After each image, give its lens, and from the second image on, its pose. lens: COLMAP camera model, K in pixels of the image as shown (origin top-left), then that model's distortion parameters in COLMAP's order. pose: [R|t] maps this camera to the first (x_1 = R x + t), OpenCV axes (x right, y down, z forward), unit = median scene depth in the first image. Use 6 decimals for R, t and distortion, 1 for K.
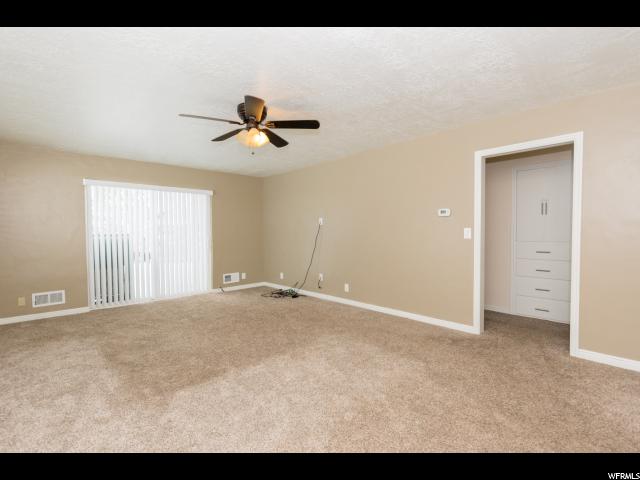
lens RADIAL K [[294.9, 0, 320.0], [0, 294.9, 240.0], [0, 0, 1]] dist [-0.001611, -0.000193]
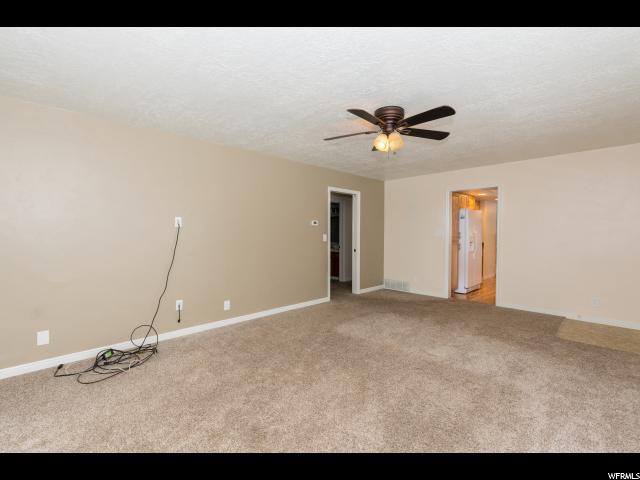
lens RADIAL K [[293.3, 0, 320.0], [0, 293.3, 240.0], [0, 0, 1]] dist [0.000998, -0.000066]
pose [[-0.028779, -0.020046, 0.999385, -0.736993], [0.028749, 0.999369, 0.020874, -0.030610], [-0.999172, 0.029332, -0.028185, 0.756458]]
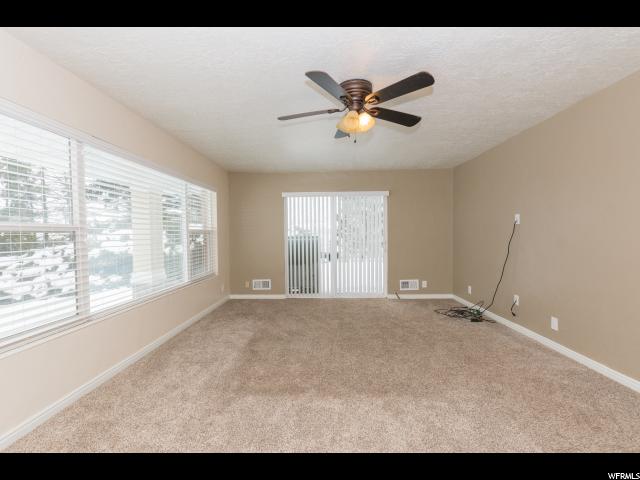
lens RADIAL K [[293.3, 0, 320.0], [0, 293.3, 240.0], [0, 0, 1]] dist [0.000998, -0.000066]
pose [[0.712495, 0.013429, -0.701549, 0.170856], [-0.016226, 0.999865, 0.002660, -0.009244], [0.701490, 0.009488, 0.712616, 0.201889]]
